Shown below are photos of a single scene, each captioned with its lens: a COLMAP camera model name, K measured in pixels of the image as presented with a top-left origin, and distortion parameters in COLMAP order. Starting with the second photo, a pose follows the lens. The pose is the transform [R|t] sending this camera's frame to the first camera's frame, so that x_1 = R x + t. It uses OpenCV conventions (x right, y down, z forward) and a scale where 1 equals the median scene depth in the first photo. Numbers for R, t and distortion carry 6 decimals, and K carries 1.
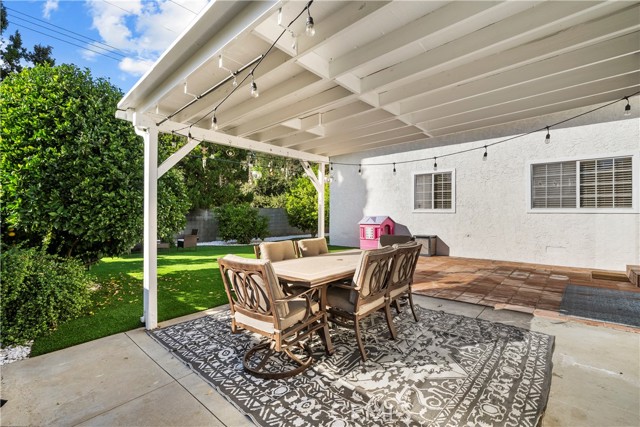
lens RADIAL K [[284.6, 0, 320.1], [0, 284.6, 213.0], [0, 0, 1]] dist [0.001621, -0.000169]
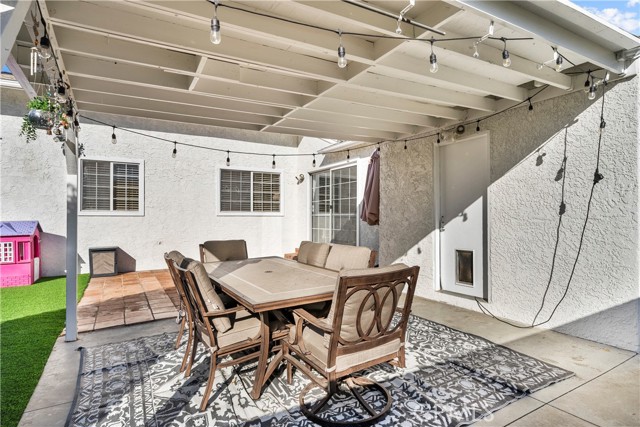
lens RADIAL K [[351.8, 0, 318.0], [0, 351.8, 215.5], [0, 0, 1]] dist [0.004431, 0.000611]
pose [[0.293358, -0.000171, 0.956003, -0.334891], [0.004264, 0.999990, -0.001129, 0.001851], [-0.955993, 0.004408, 0.293355, 0.242965]]
